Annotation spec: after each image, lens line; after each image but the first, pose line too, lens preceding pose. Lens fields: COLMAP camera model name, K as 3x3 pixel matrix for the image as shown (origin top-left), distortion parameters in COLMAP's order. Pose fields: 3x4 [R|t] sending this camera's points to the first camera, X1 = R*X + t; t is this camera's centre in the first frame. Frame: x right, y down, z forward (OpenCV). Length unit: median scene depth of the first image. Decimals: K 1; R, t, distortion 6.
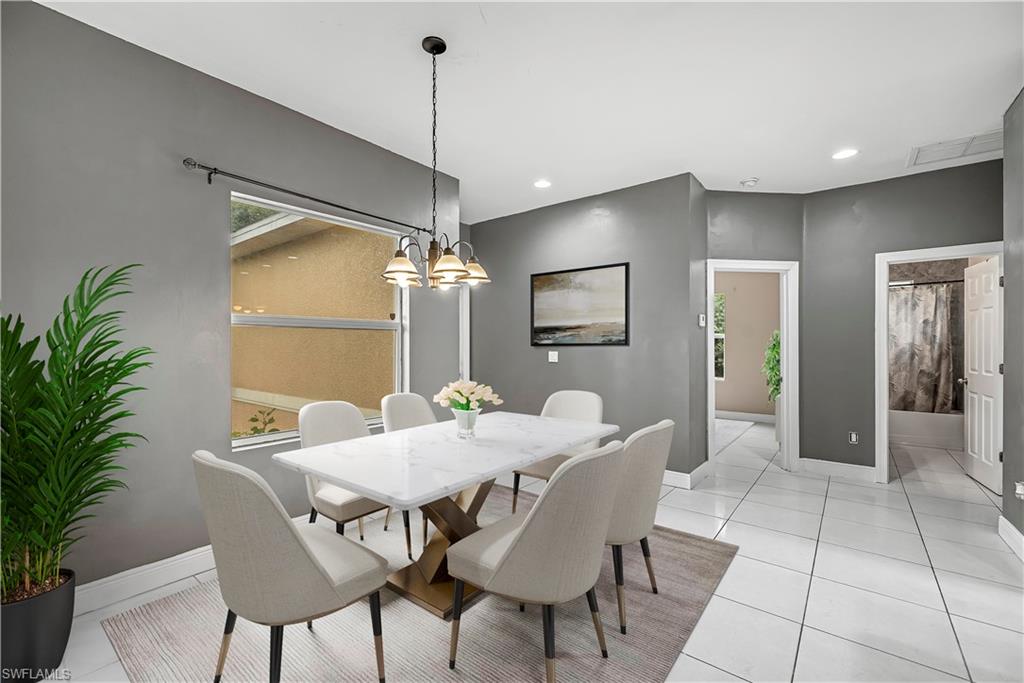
lens RADIAL K [[430.2, 0, 508.6], [0, 430.2, 345.1], [0, 0, 1]] dist [-0.000809, -0.000230]
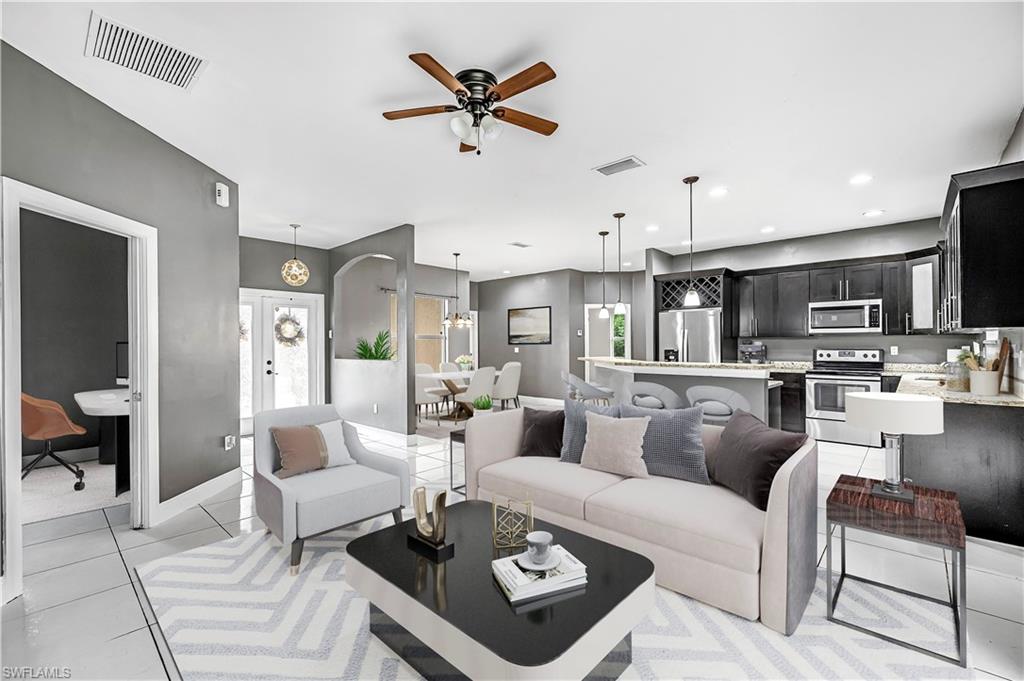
lens RADIAL K [[430.2, 0, 508.6], [0, 430.2, 344.1], [0, 0, 1]] dist [-0.000809, -0.000230]
pose [[0.997356, -0.007520, -0.072285, 0.193686], [0.007494, 0.999972, -0.000633, -0.000017], [0.072288, 0.000089, 0.997384, -0.953599]]
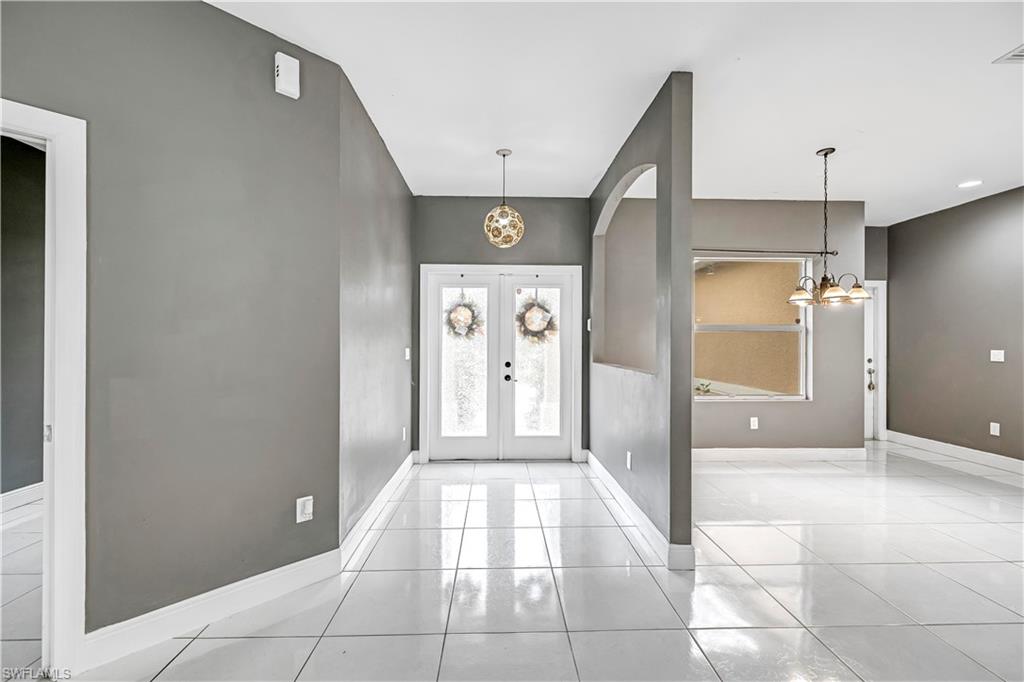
lens RADIAL K [[436.3, 0, 512.0], [0, 436.3, 341.0], [0, 0, 1]] dist [-0.001659, -0.000302]
pose [[0.652704, 0.001030, -0.757612, 0.119107], [-0.003136, 0.999994, -0.001342, -0.001050], [0.757607, 0.003251, 0.652703, -0.375058]]
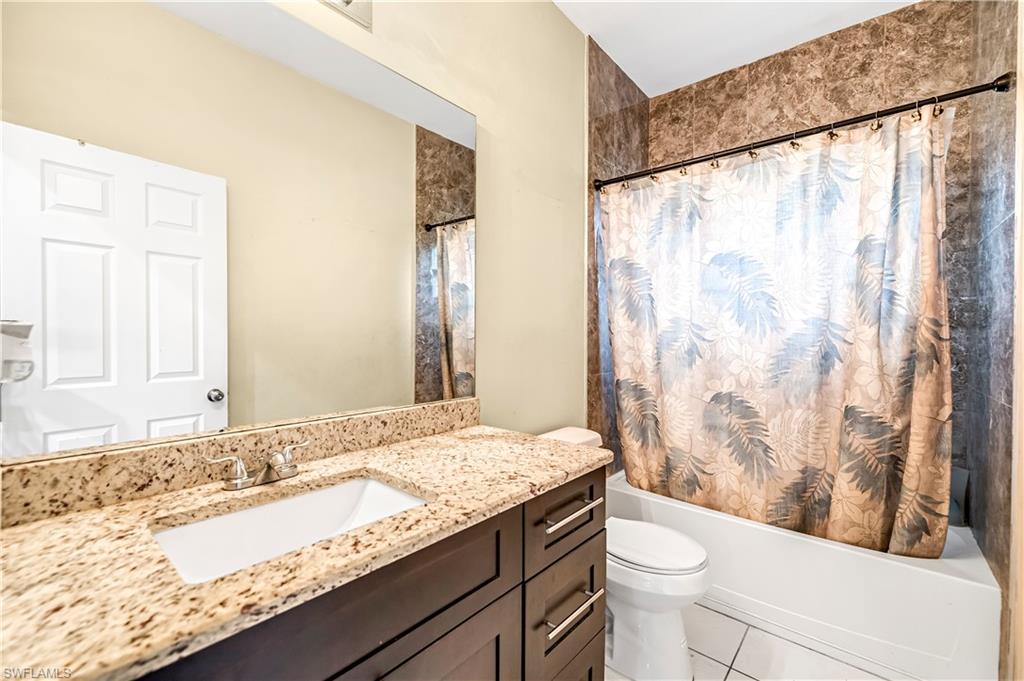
lens RADIAL K [[430.2, 0, 508.6], [0, 430.2, 344.1], [0, 0, 1]] dist [-0.000809, -0.000230]
pose [[0.999624, 0.002582, -0.027304, 0.755877], [-0.002336, 0.999956, 0.009056, 0.011255], [0.027326, -0.008989, 0.999586, 0.716022]]
